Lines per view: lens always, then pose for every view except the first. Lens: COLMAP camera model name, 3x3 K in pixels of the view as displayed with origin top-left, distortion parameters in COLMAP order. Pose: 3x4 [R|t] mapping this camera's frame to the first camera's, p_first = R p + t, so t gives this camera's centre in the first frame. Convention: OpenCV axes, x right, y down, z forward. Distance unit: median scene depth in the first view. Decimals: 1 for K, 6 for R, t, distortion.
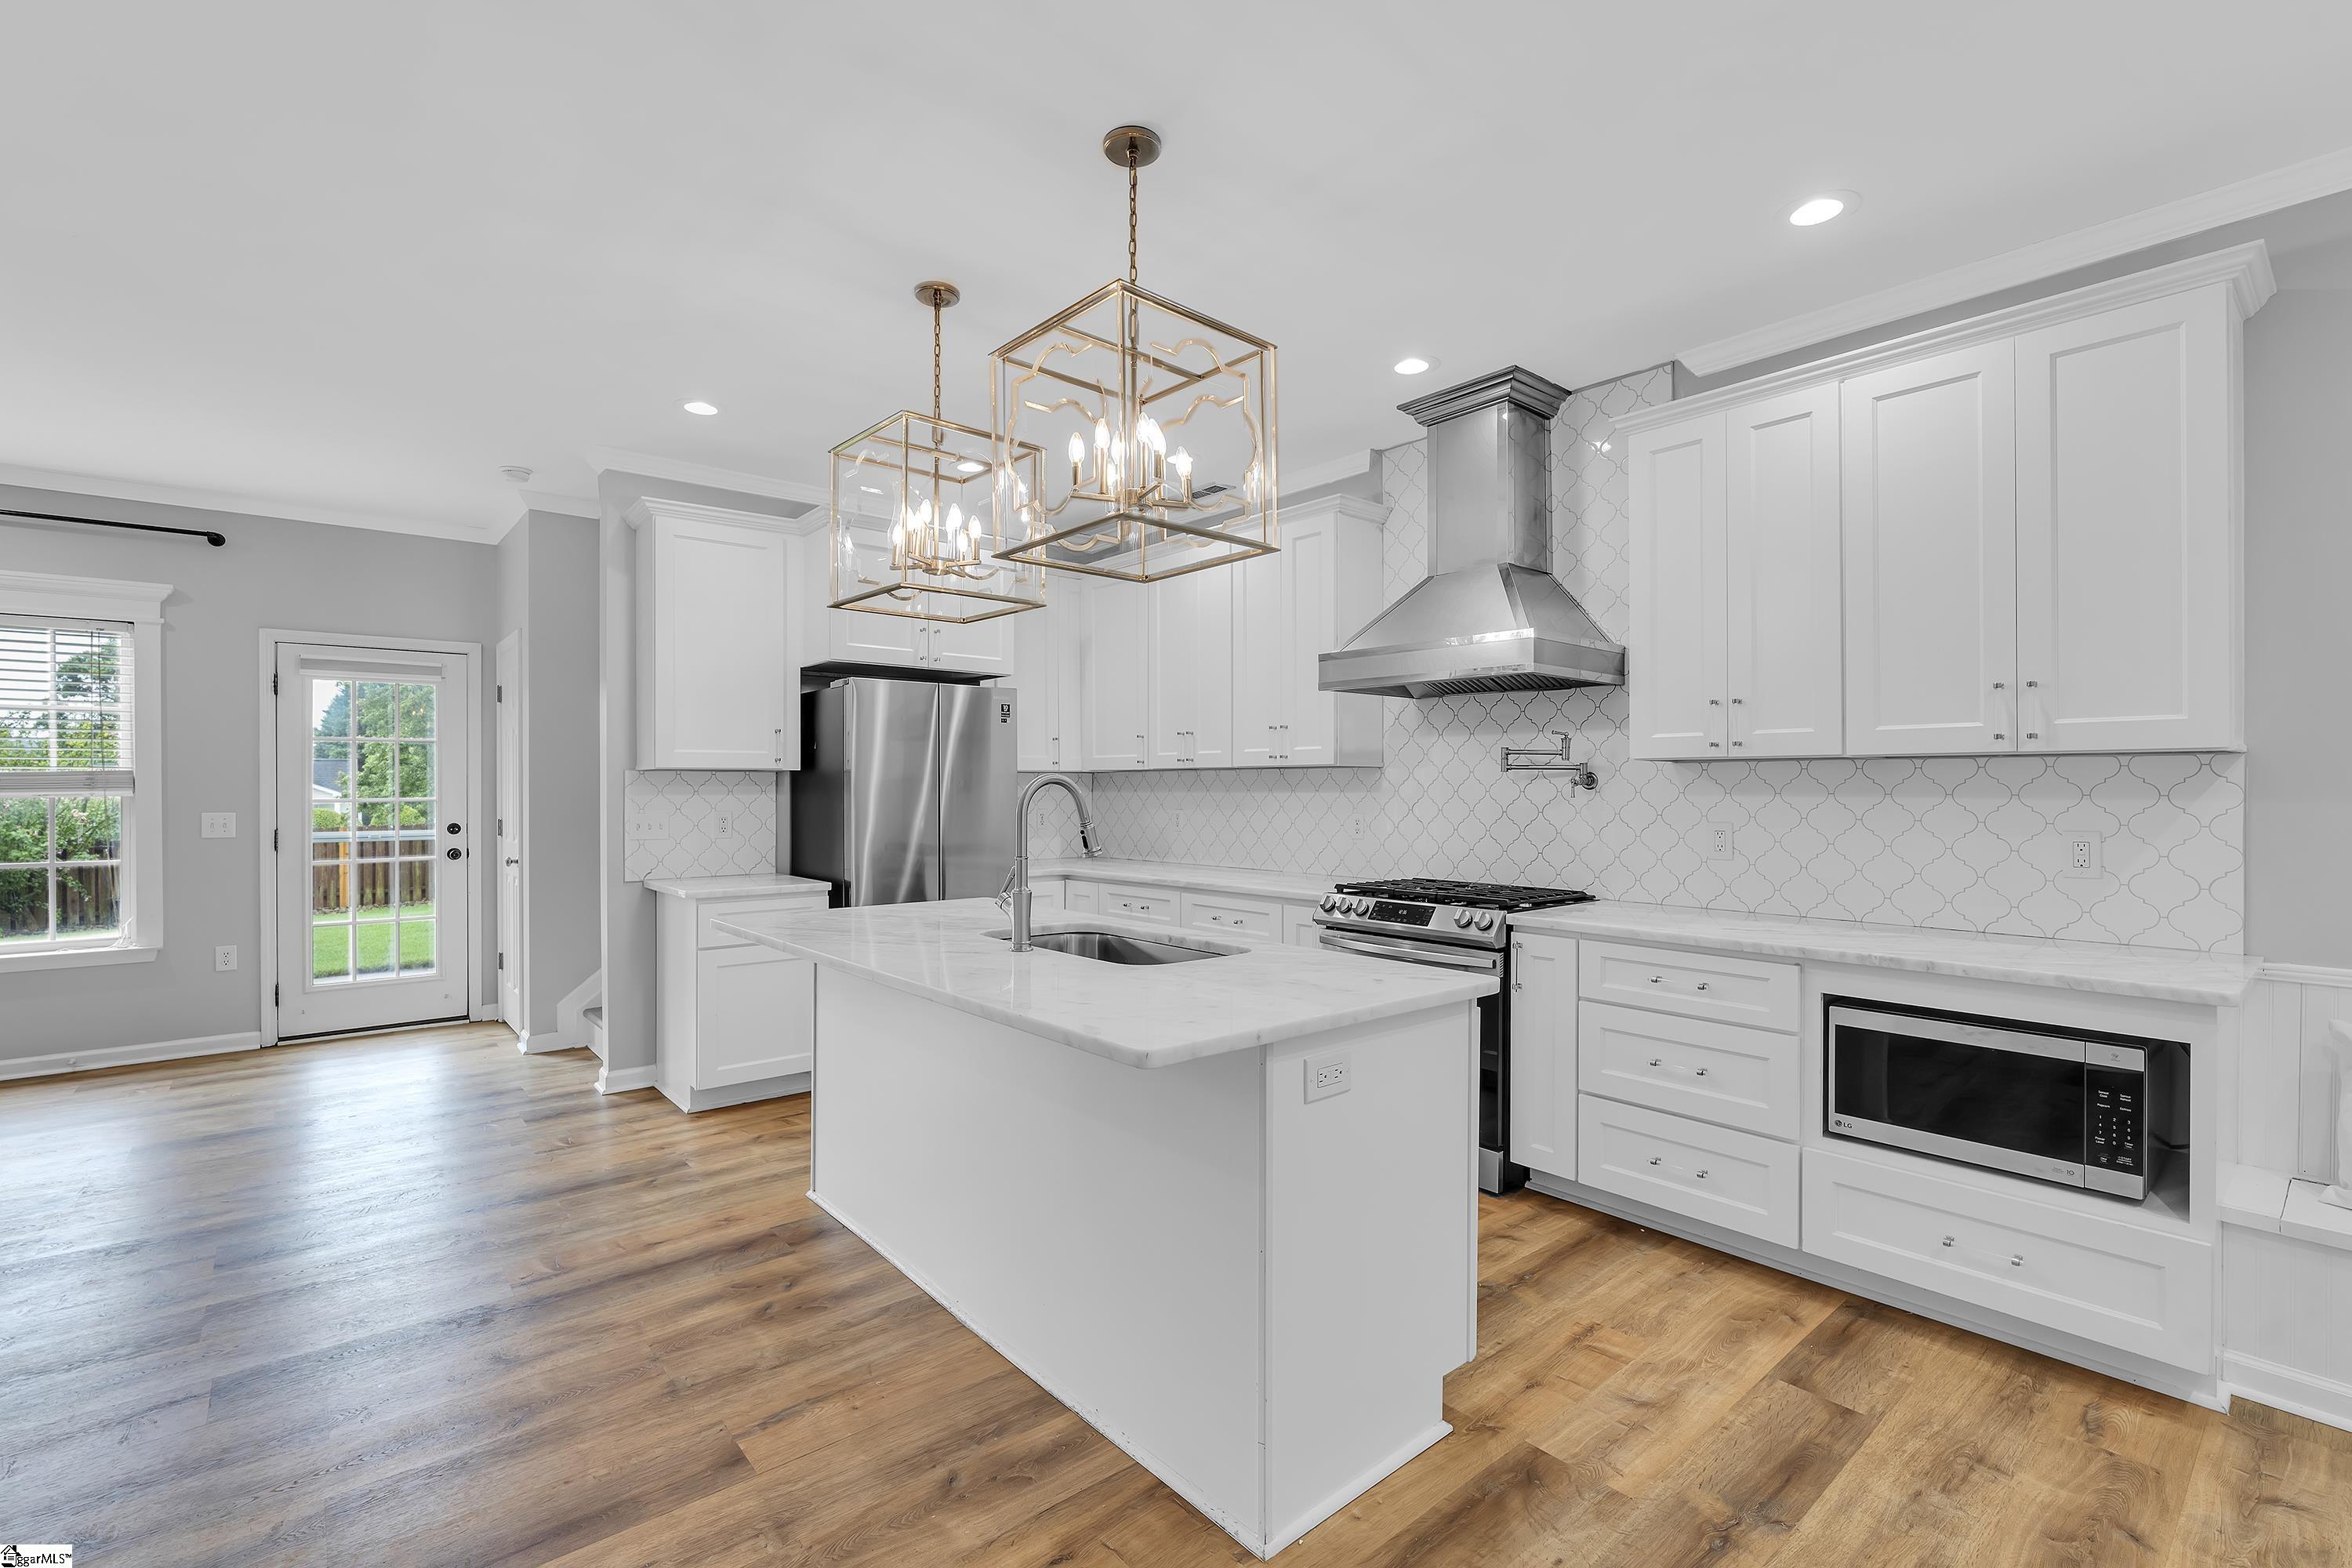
lens RADIAL K [[1024.3, 0, 1174.7], [0, 1024.3, 793.3], [0, 0, 1]] dist [-0.009400, 0.000406]
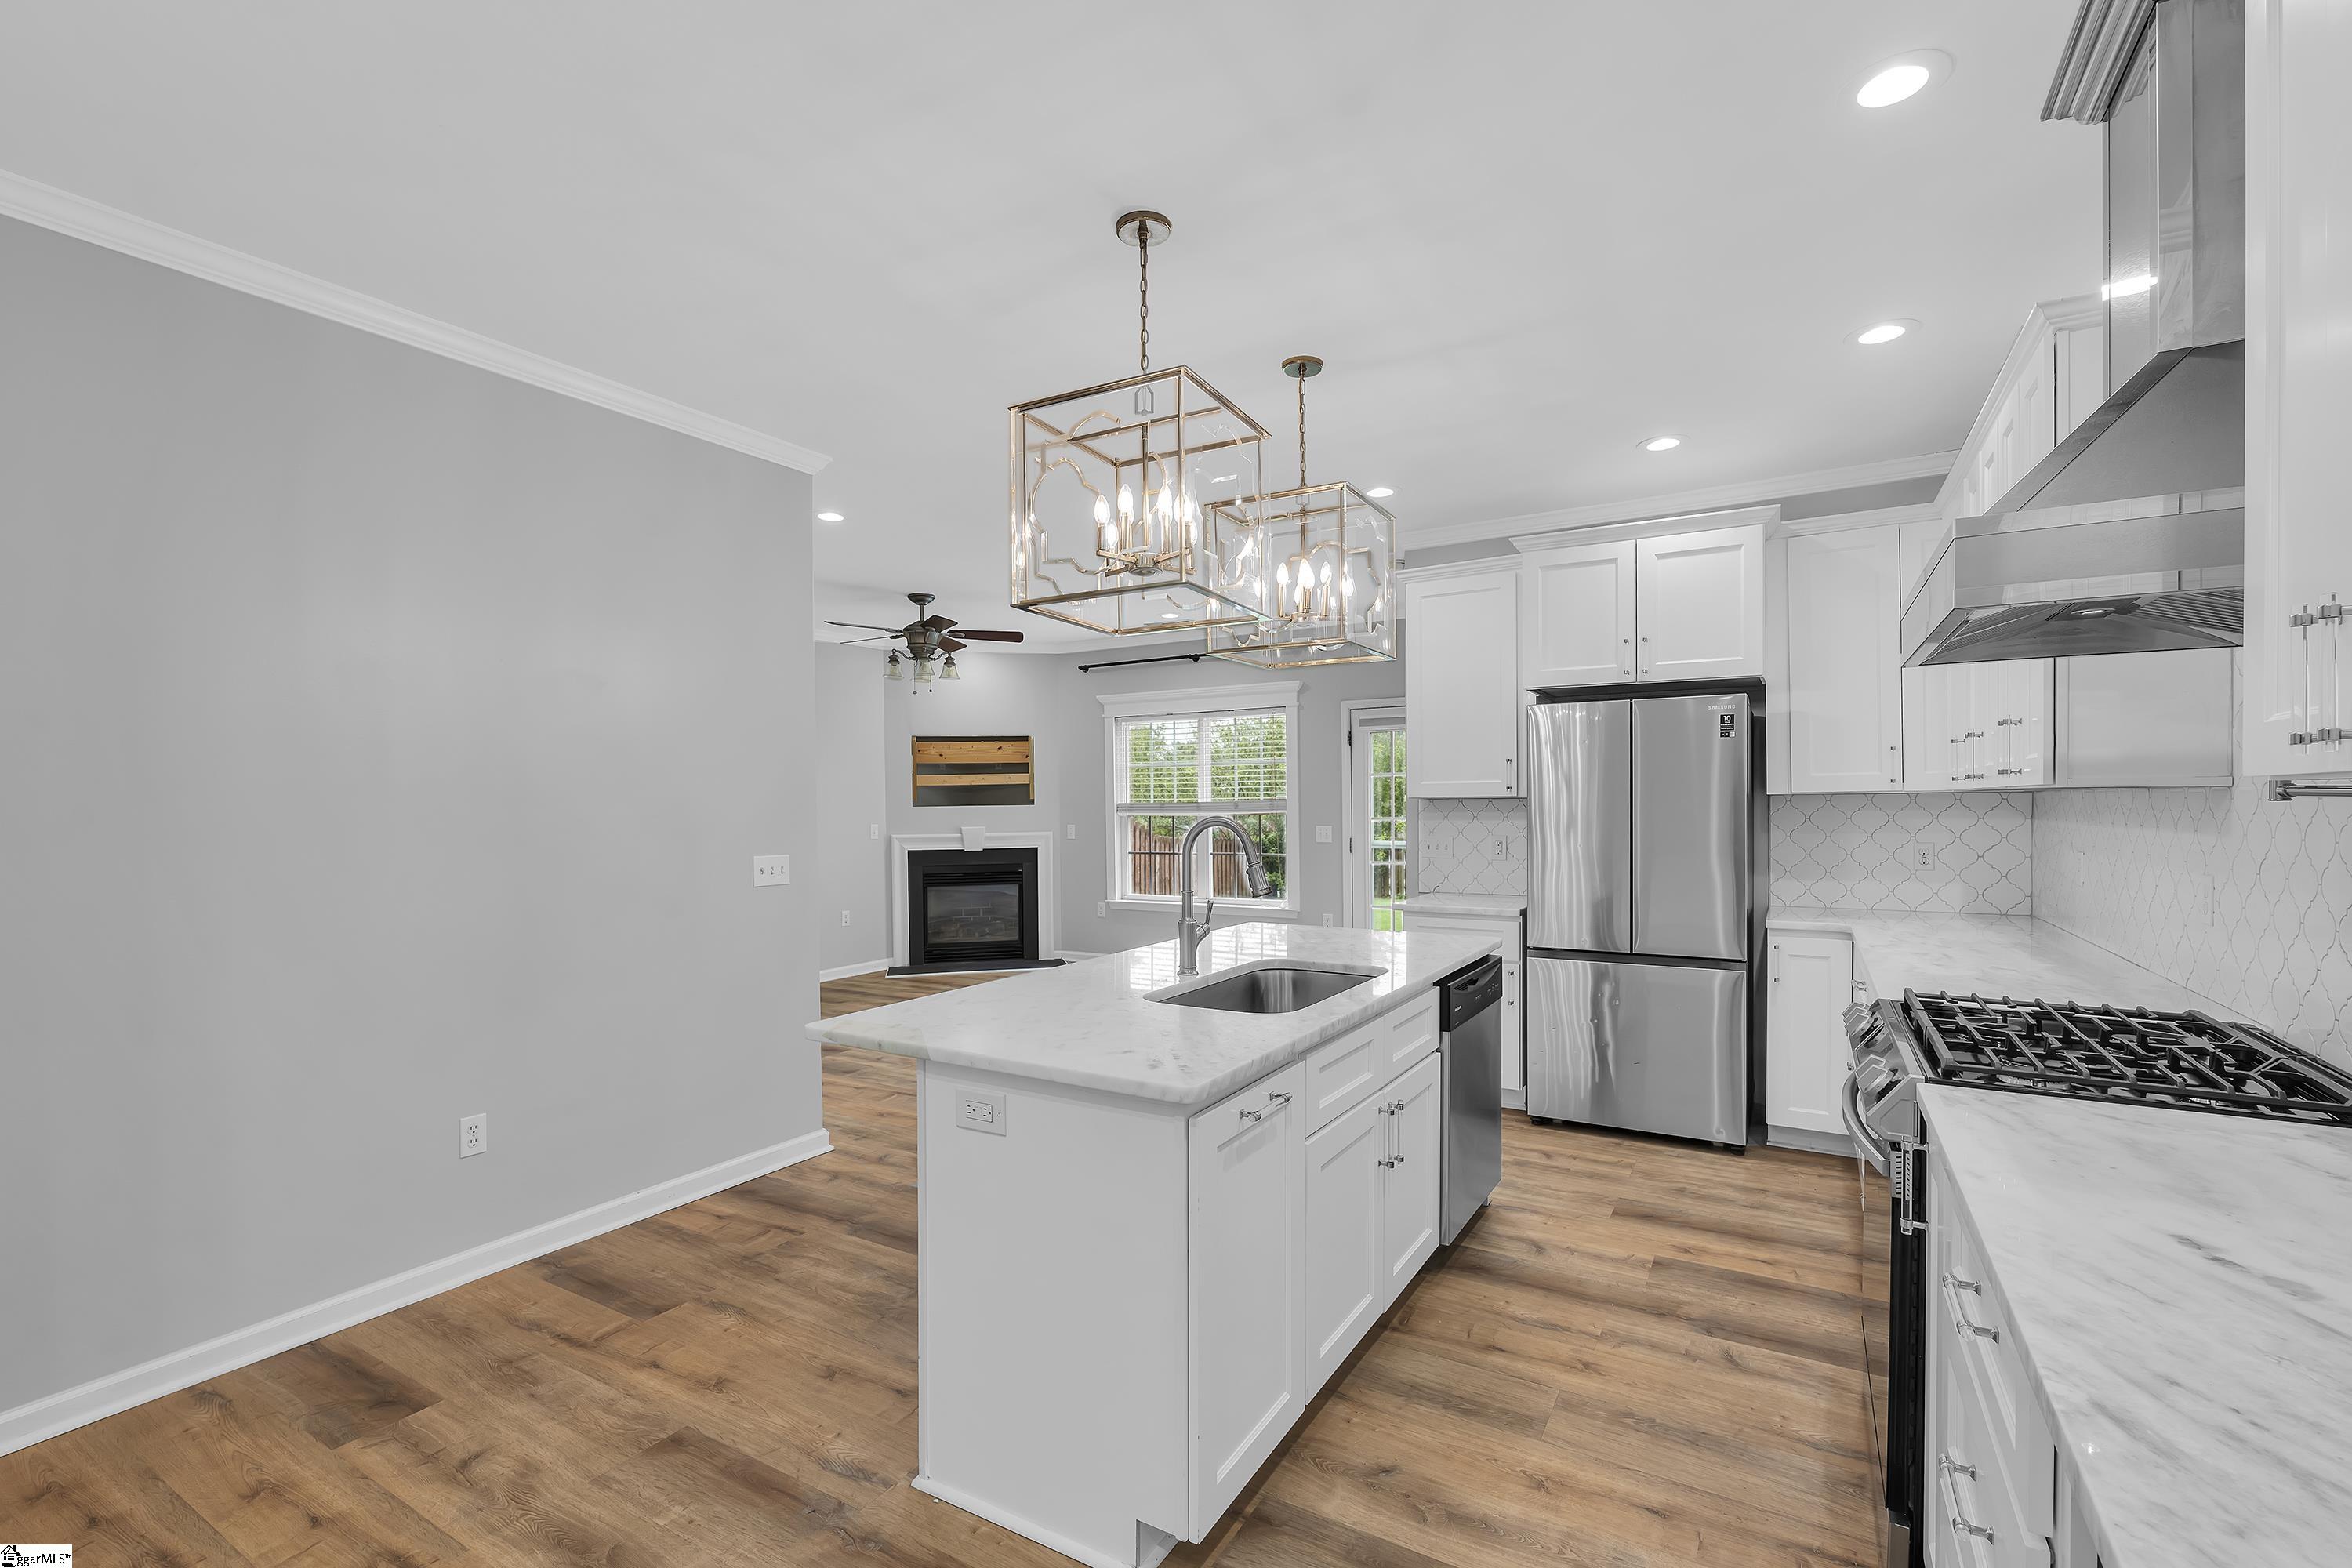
lens RADIAL K [[1024.3, 0, 1174.7], [0, 1024.3, 793.3], [0, 0, 1]] dist [-0.009400, 0.000406]
pose [[0.310695, -0.009611, -0.950461, 0.511360], [0.001584, 0.999953, -0.009593, -0.017492], [0.950508, 0.001476, 0.310696, 0.366049]]
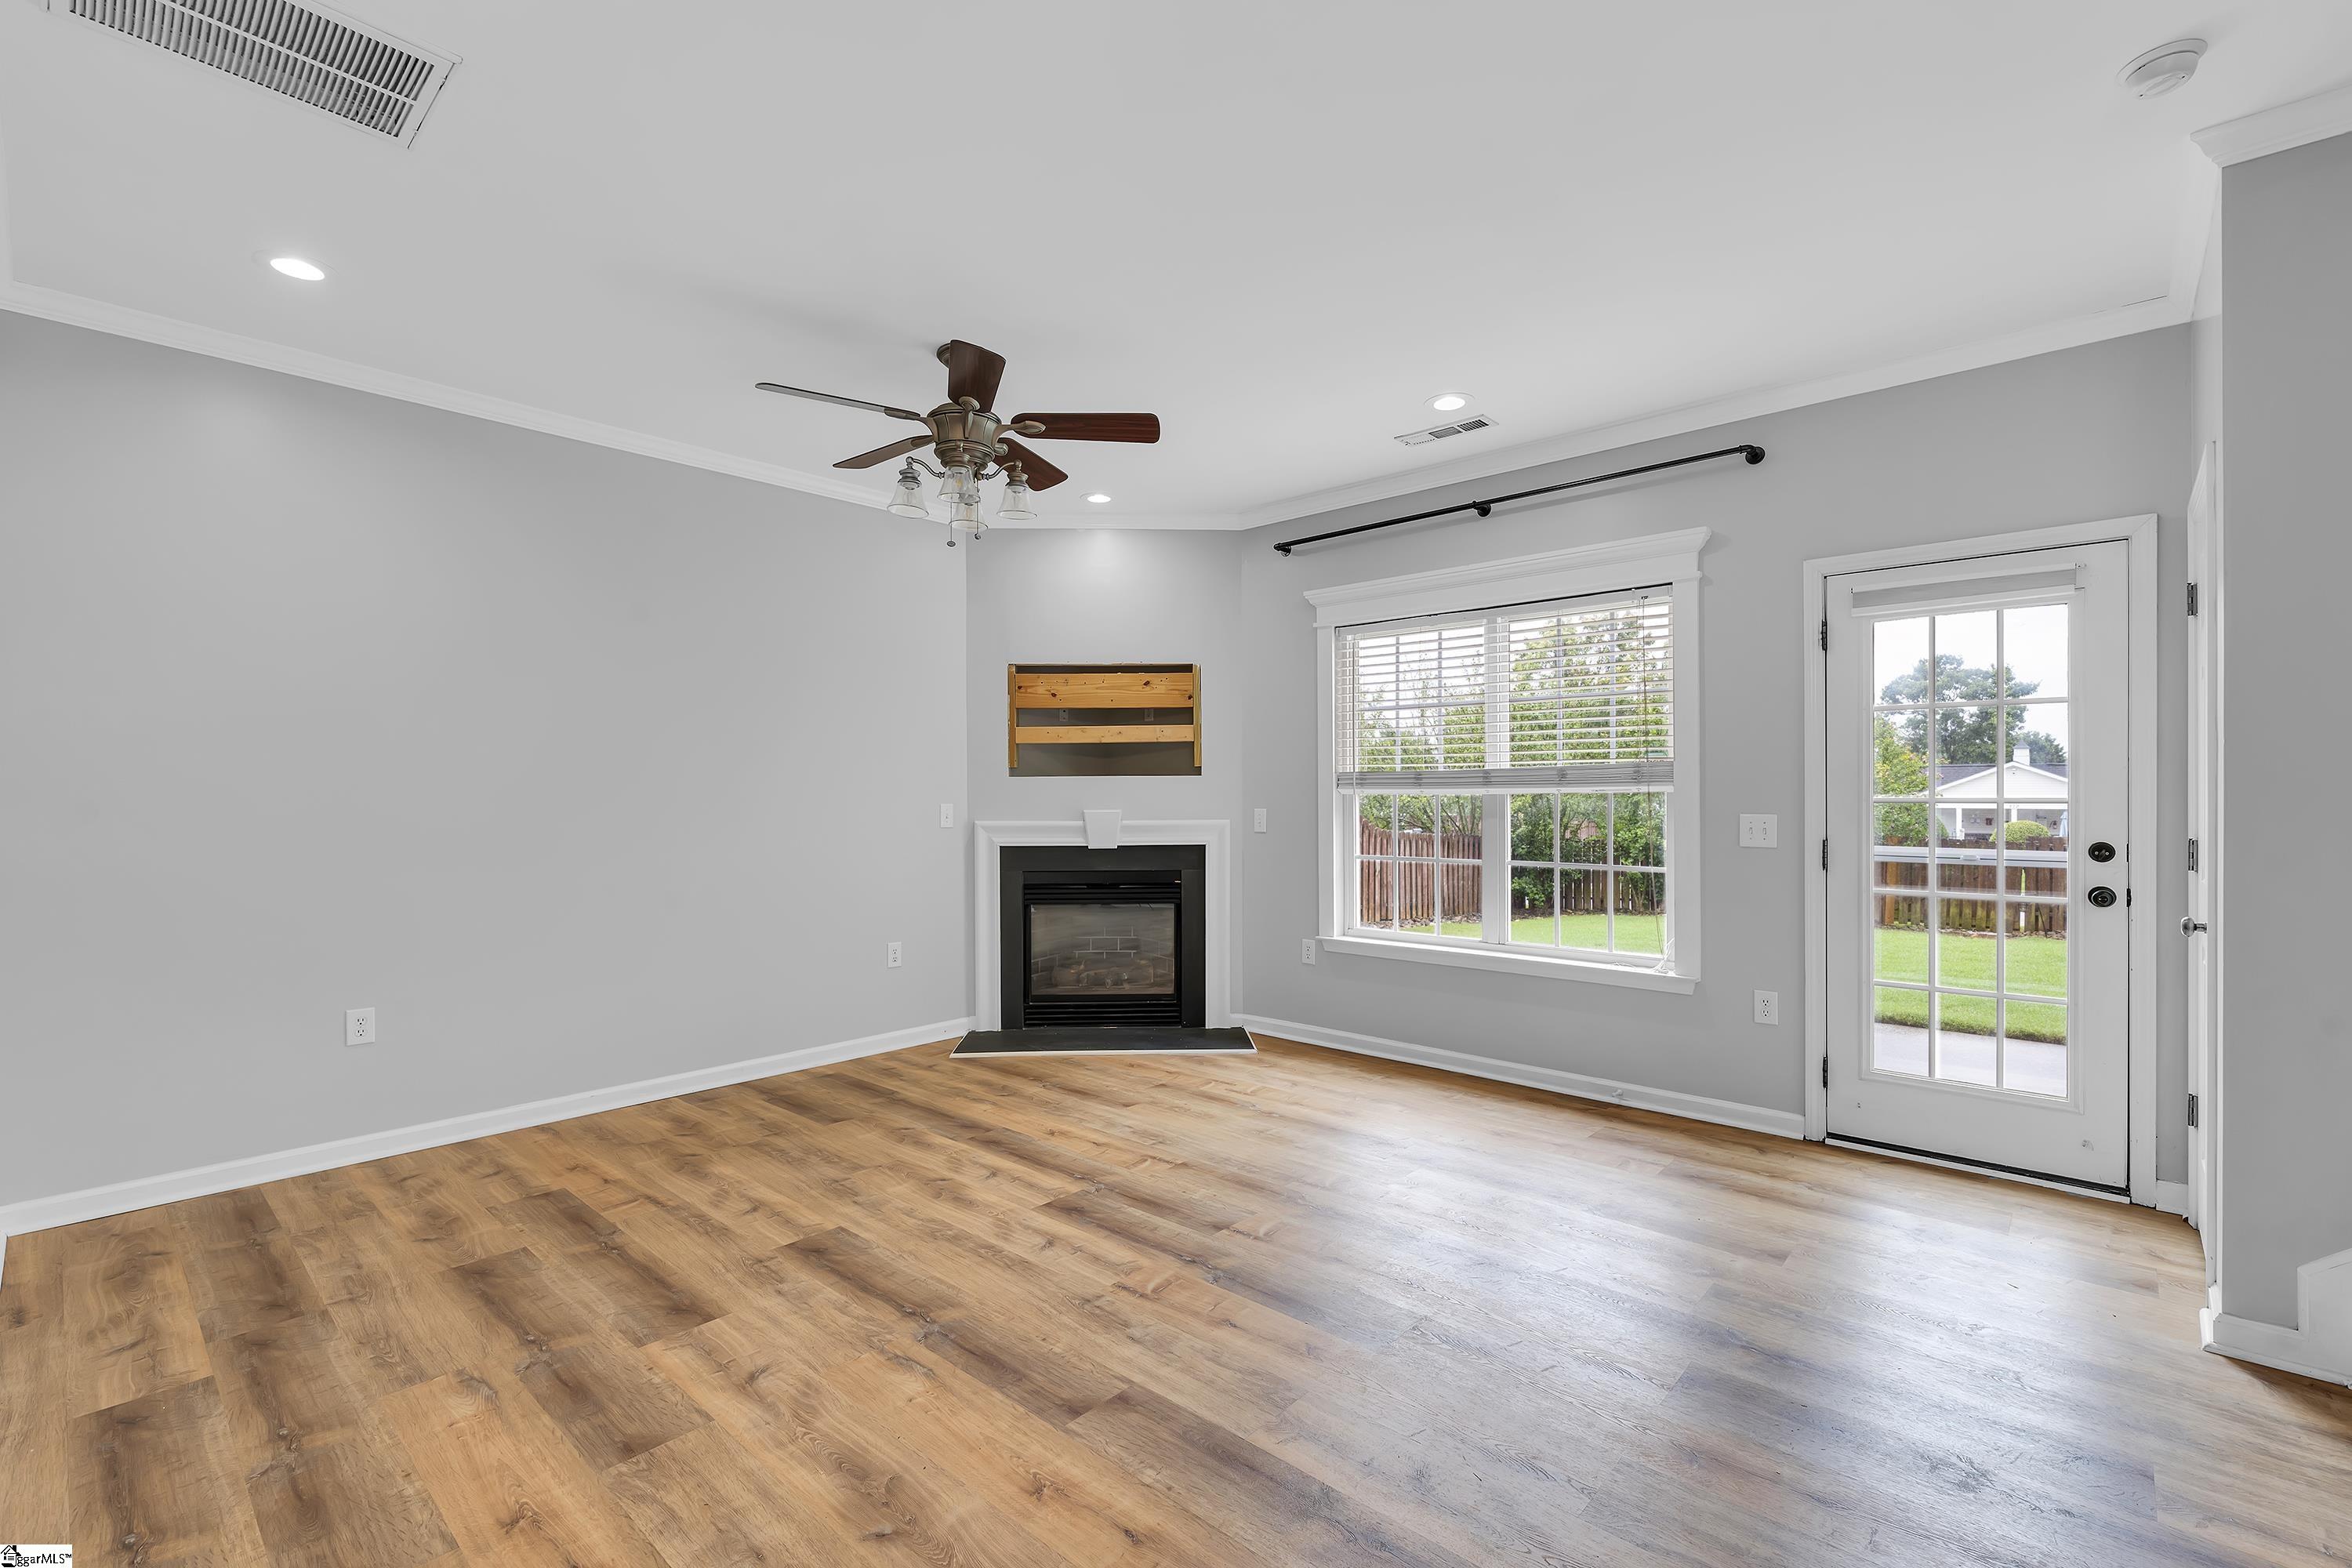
lens RADIAL K [[1024.3, 0, 1174.7], [0, 1024.3, 793.3], [0, 0, 1]] dist [-0.009400, 0.000406]
pose [[0.118152, 0.000379, -0.992995, -0.272635], [-0.007871, 0.999969, -0.000555, 0.008465], [0.992964, 0.007881, 0.118152, 0.554253]]
